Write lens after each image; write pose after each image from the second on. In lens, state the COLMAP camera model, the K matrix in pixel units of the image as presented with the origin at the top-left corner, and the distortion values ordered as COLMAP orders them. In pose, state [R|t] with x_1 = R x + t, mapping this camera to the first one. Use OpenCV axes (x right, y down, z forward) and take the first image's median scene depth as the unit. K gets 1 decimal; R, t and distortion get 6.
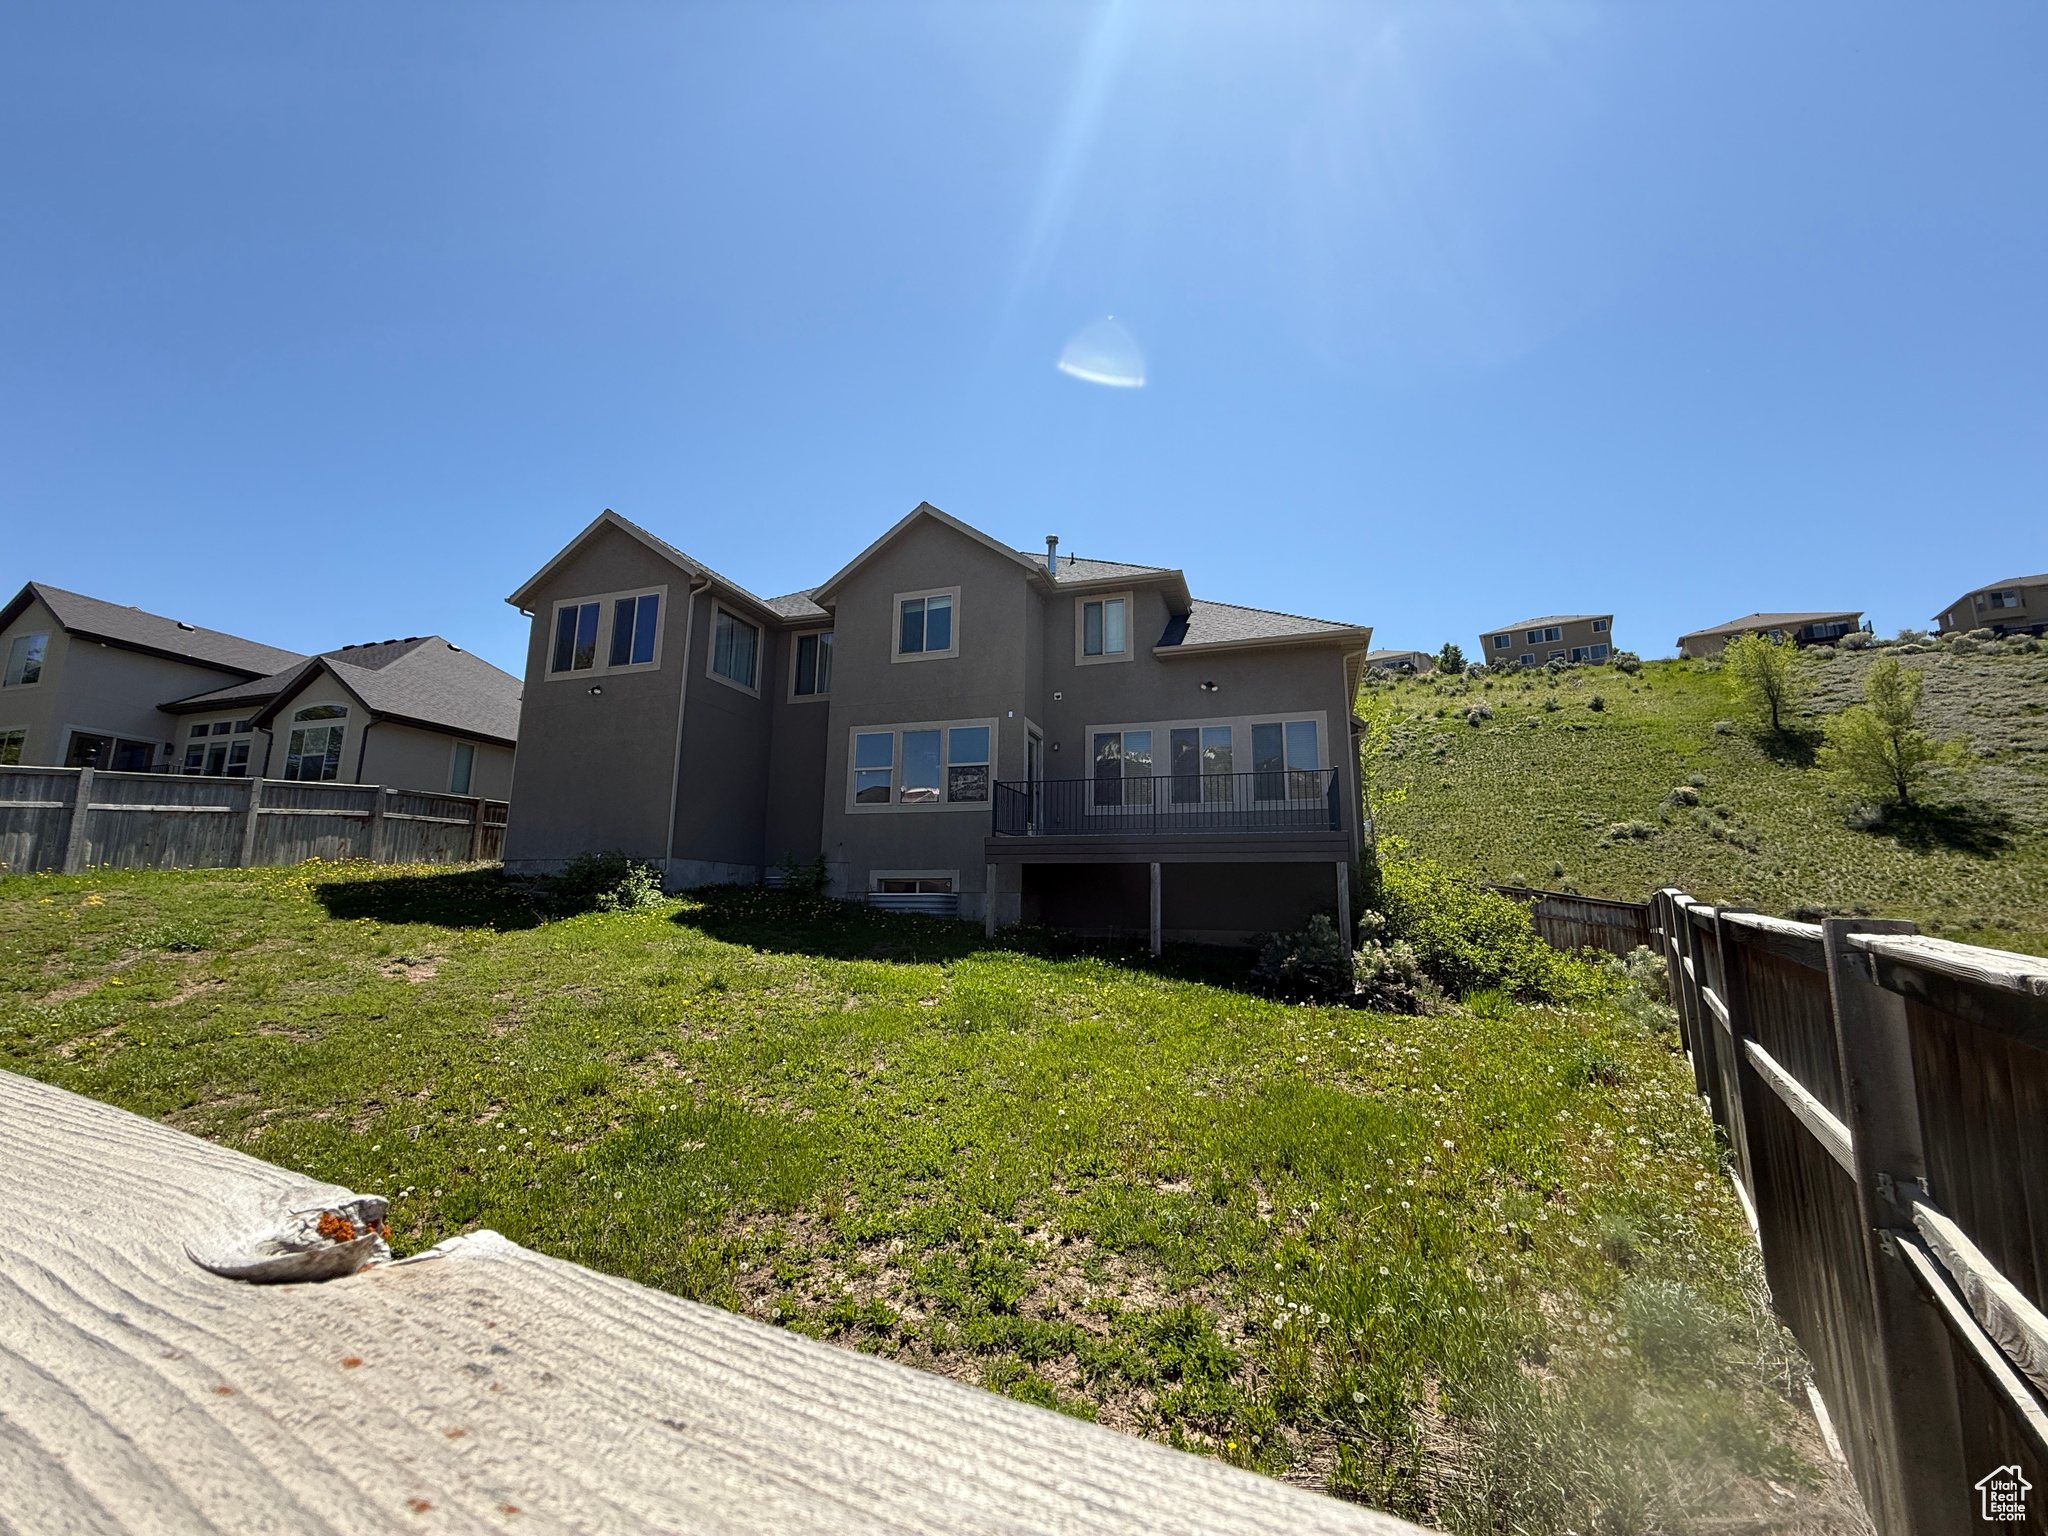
lens RADIAL K [[812.8, 0, 1016.2], [0, 812.8, 766.6], [0, 0, 1]] dist [0.000044, 0.000379]
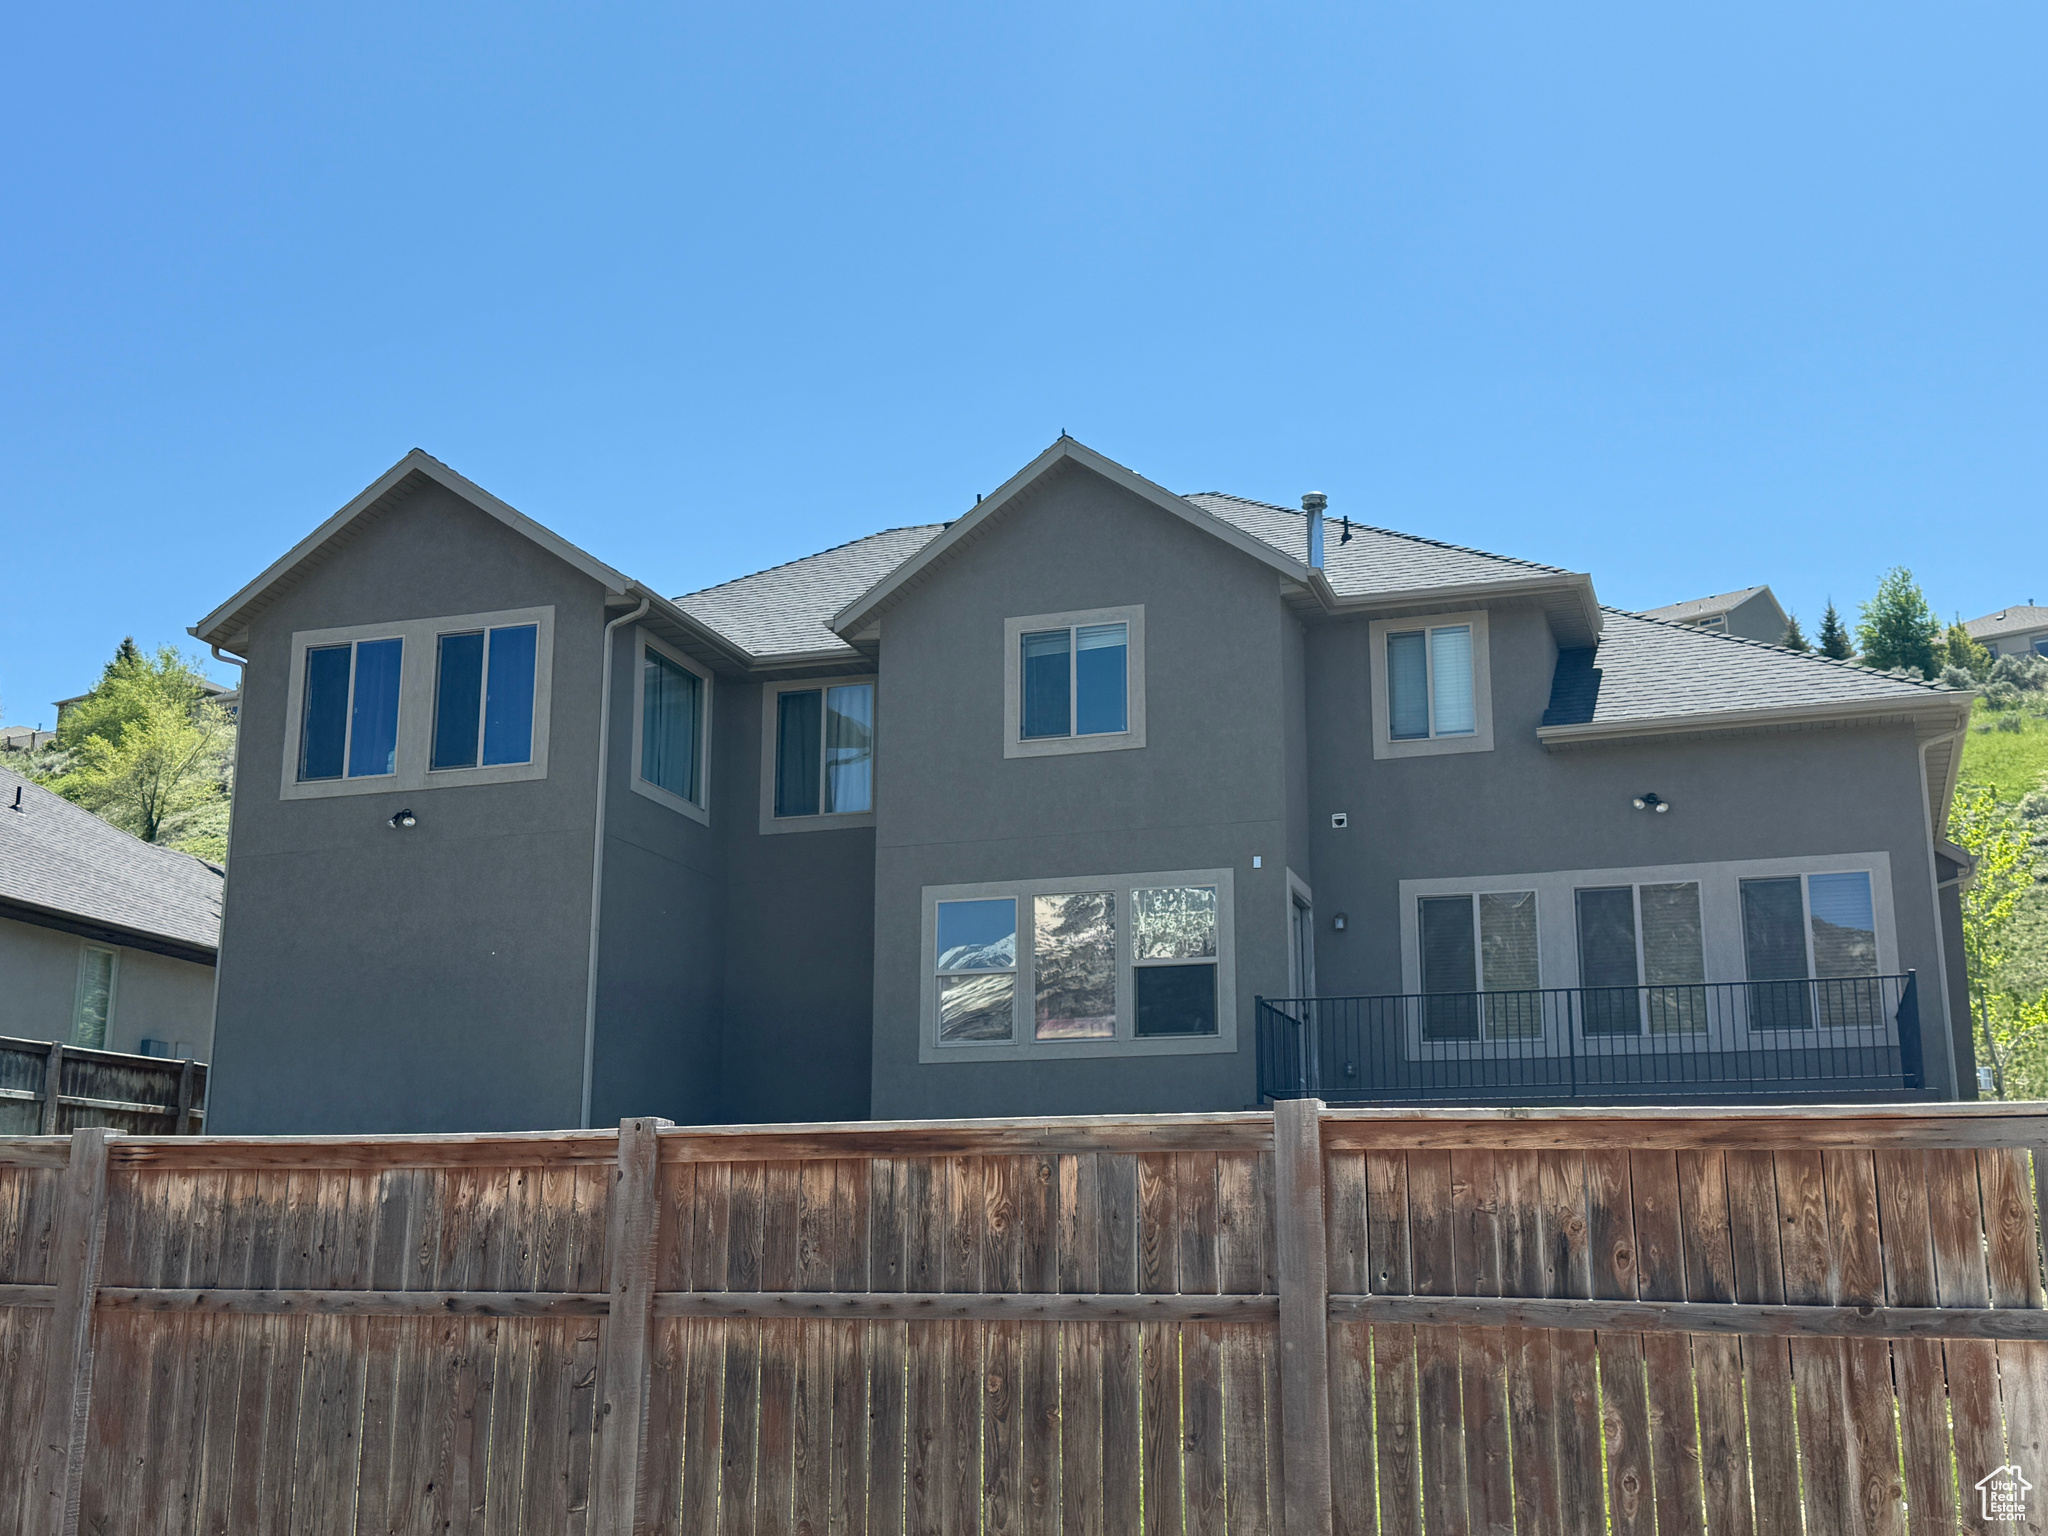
lens RADIAL K [[2291.5, 0, 1024.0], [0, 2291.5, 768.0], [0, 0, 1]] dist [0.106553, -0.007842]
pose [[0.999850, -0.010602, 0.013671, -0.160163], [0.011433, 0.997997, -0.062213, -0.033215], [-0.012984, 0.062360, 0.997969, -0.402527]]
